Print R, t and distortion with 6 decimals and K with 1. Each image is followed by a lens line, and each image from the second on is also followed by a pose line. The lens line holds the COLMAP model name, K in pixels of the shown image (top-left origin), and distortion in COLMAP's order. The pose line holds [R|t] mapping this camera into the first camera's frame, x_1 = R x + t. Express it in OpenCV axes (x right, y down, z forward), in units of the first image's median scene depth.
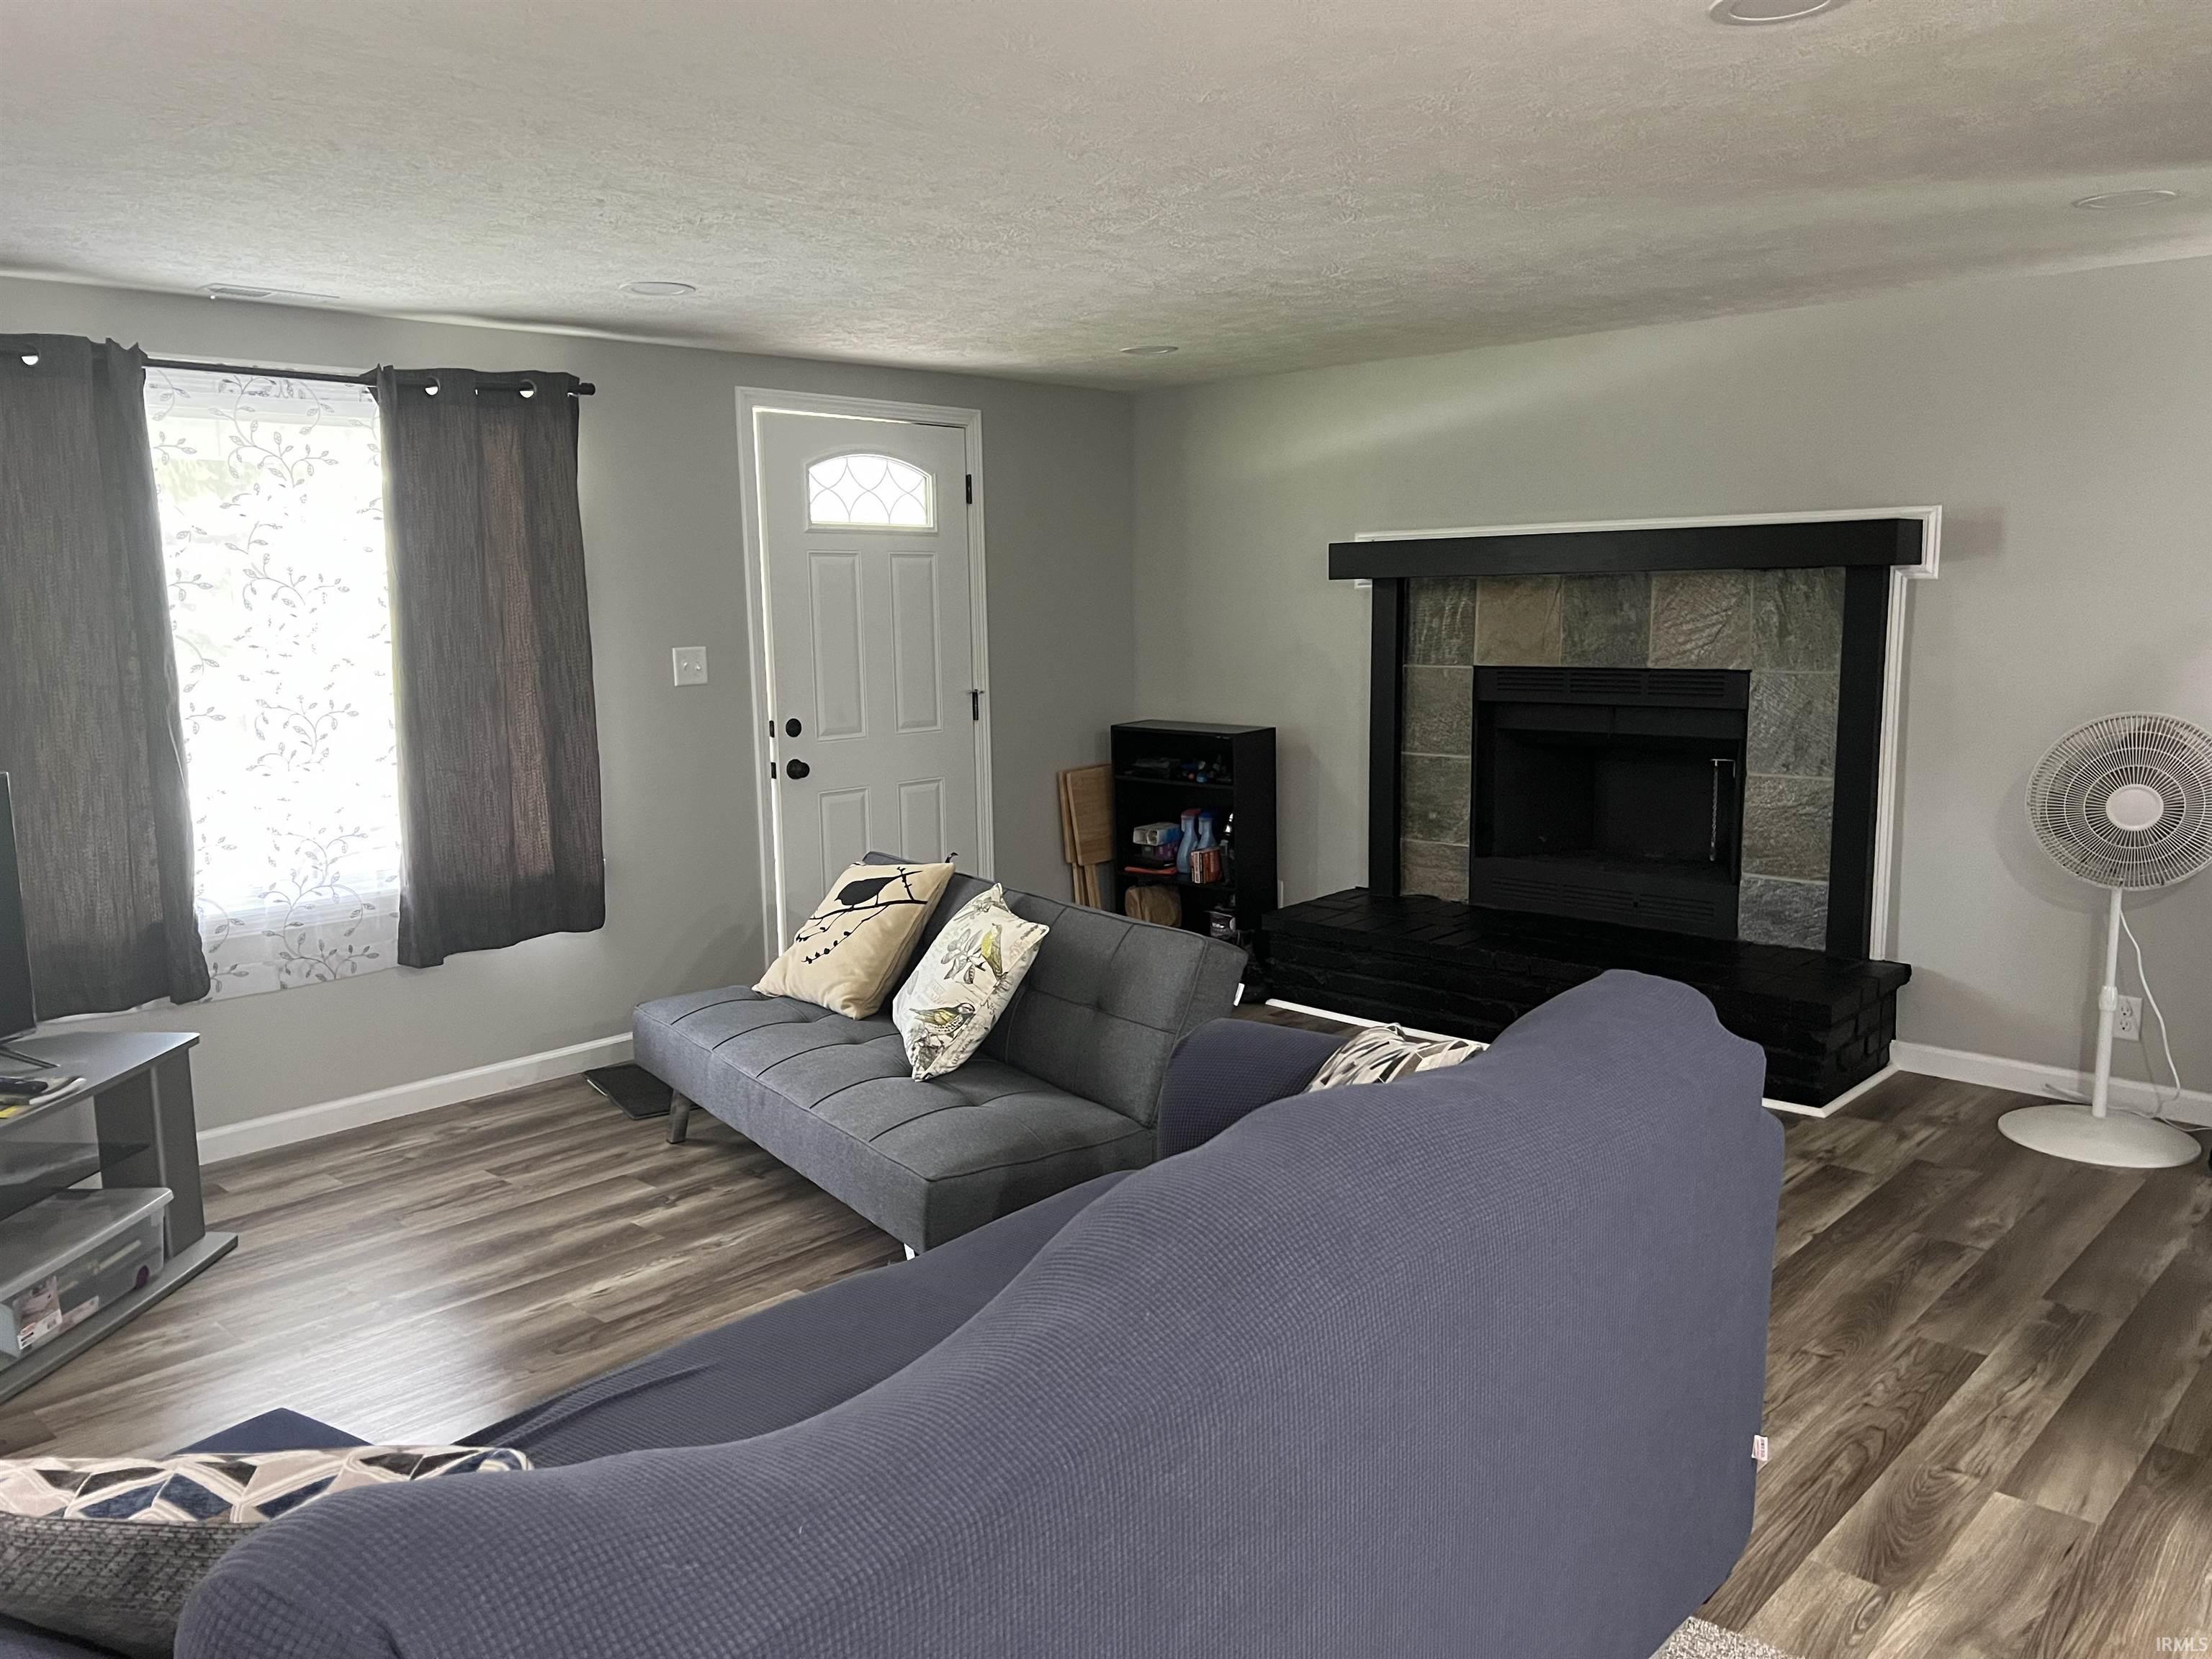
lens RADIAL K [[1658.6, 0, 1096.0], [0, 1658.6, 836.8], [0, 0, 1]] dist [0.034336, -0.039422]
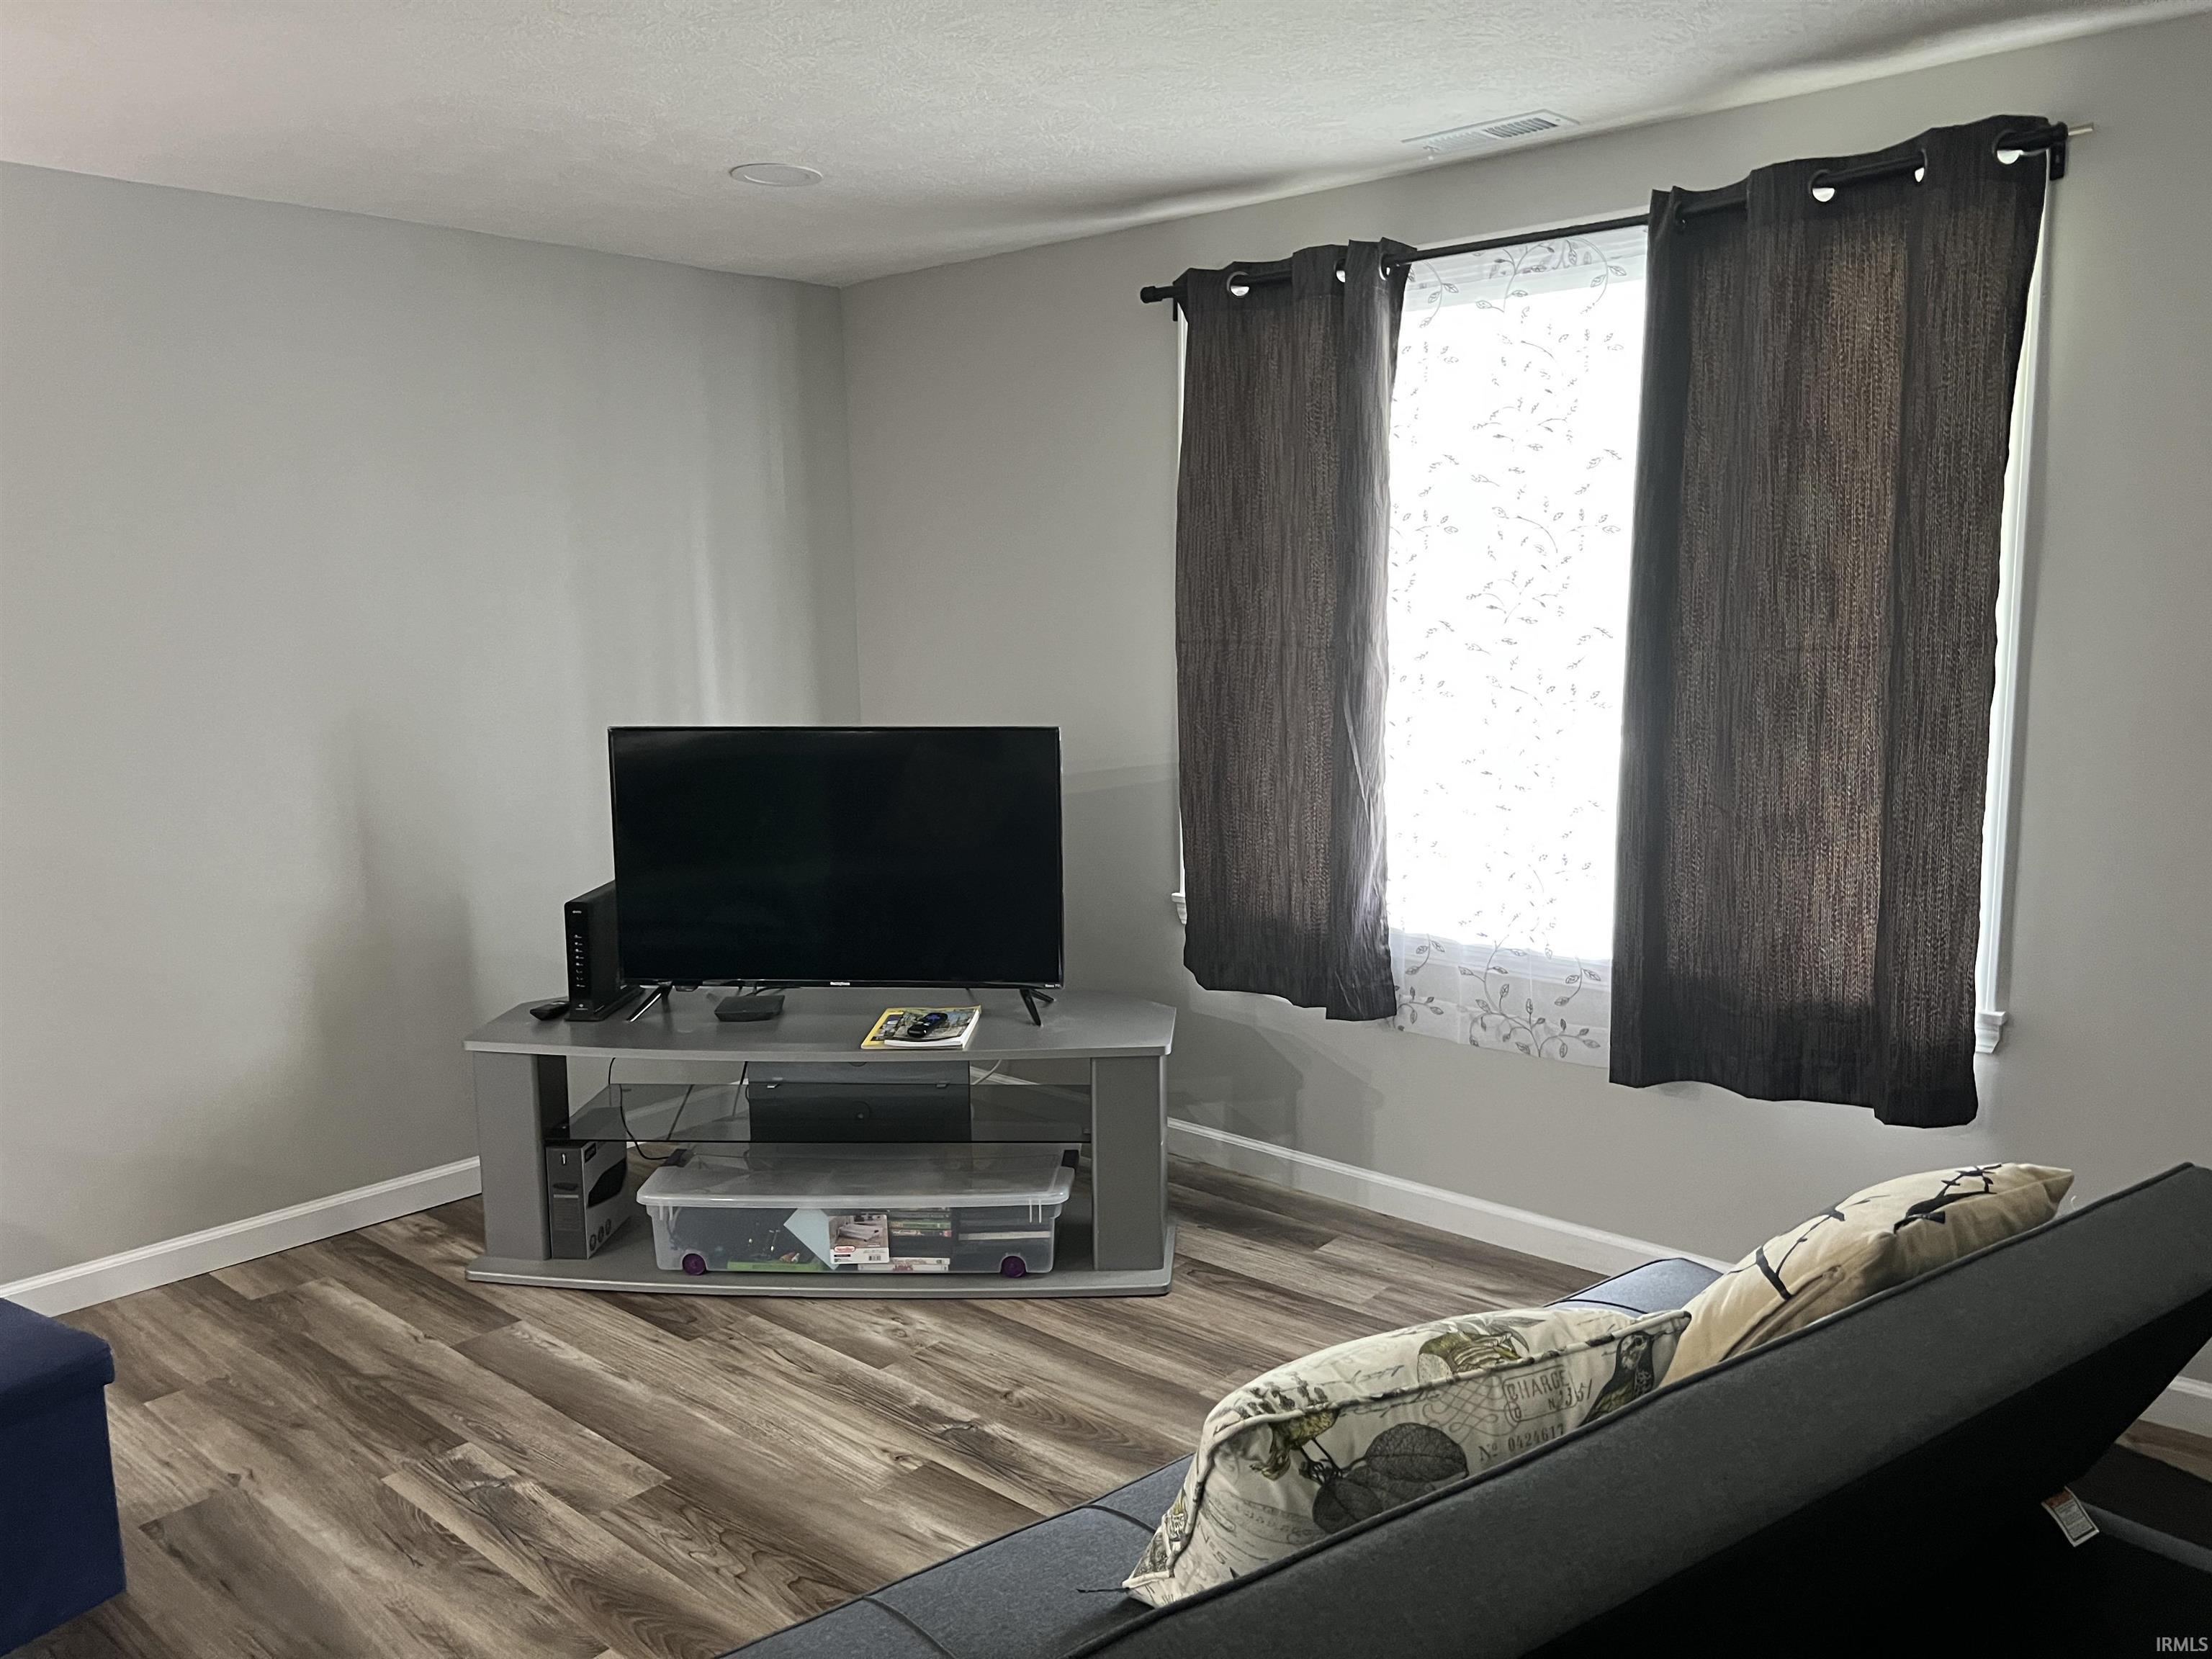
lens RADIAL K [[1645.8, 0, 1106.1], [0, 1645.8, 808.0], [0, 0, 1]] dist [0.053036, -0.094952]
pose [[0.036310, 0.150731, -0.987908, 0.253534], [-0.129471, 0.980938, 0.144909, -0.107560], [0.990918, 0.122644, 0.055133, 0.772740]]
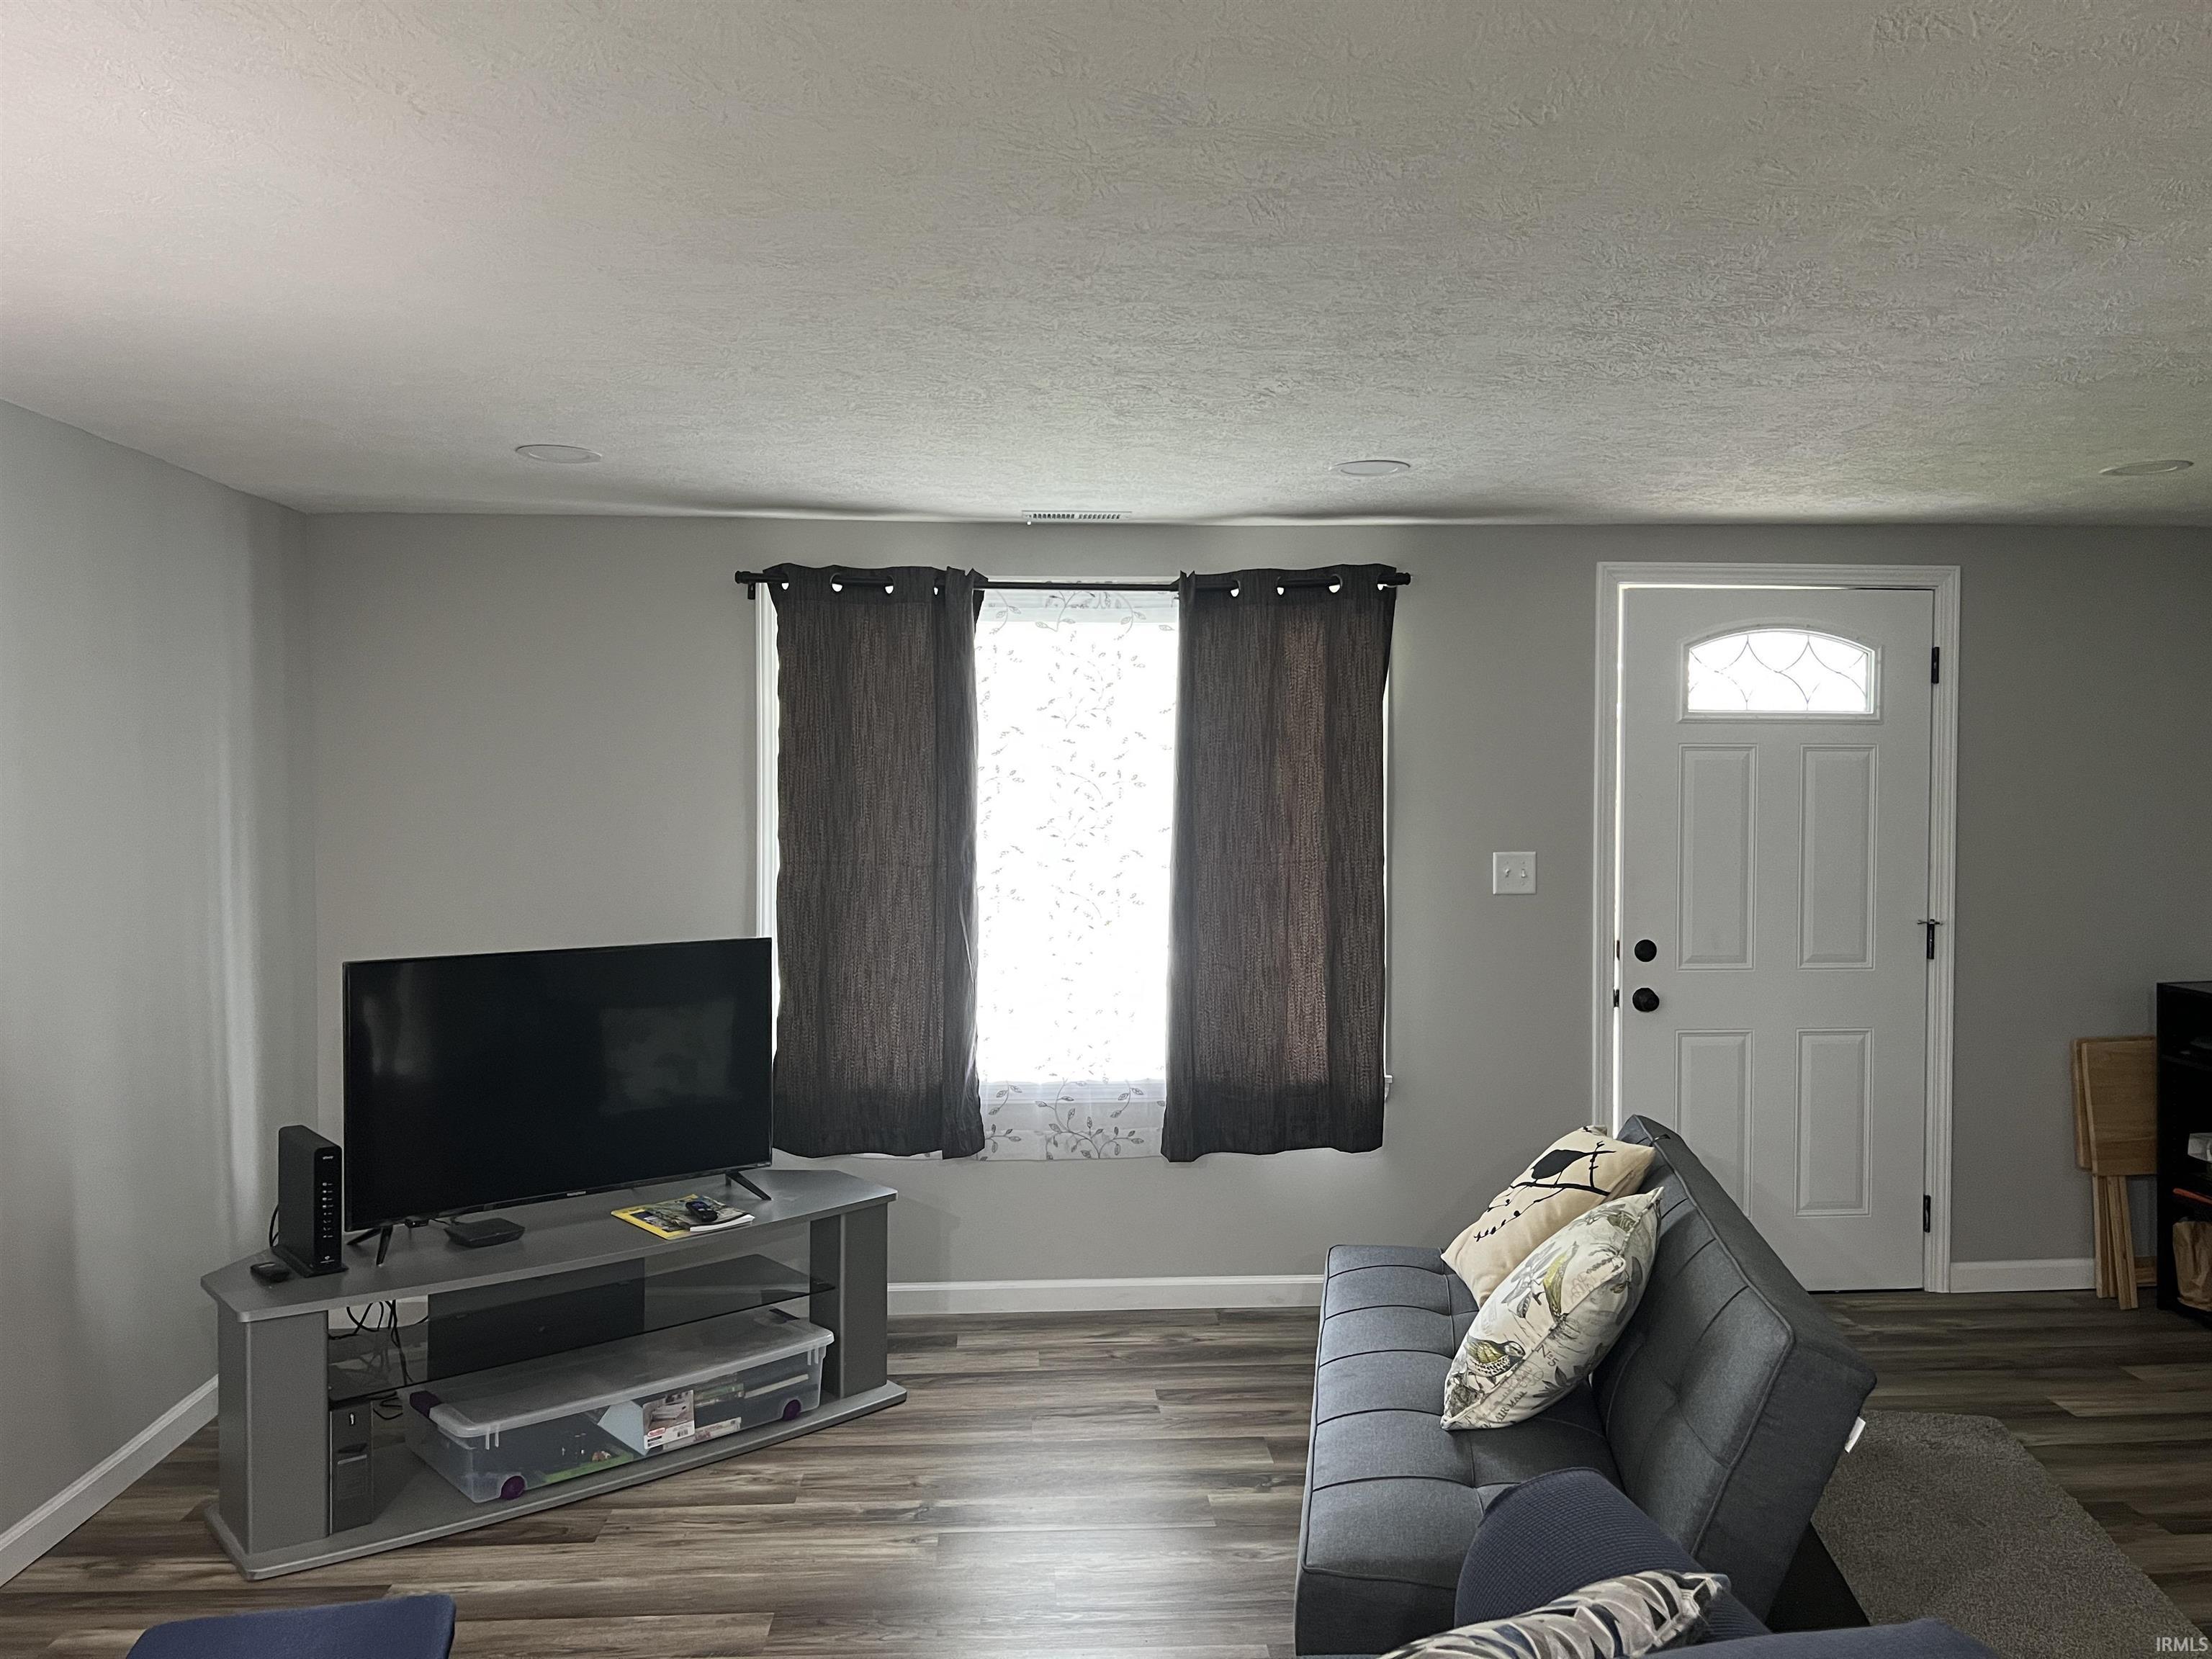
lens RADIAL K [[1649.5, 0, 1112.9], [0, 1649.5, 818.6], [0, 0, 1]] dist [0.099380, -0.219900]
pose [[0.729789, 0.032804, -0.682885, 0.247390], [-0.112978, 0.990902, -0.073138, -0.049781], [0.674273, 0.130526, 0.726856, 0.240748]]
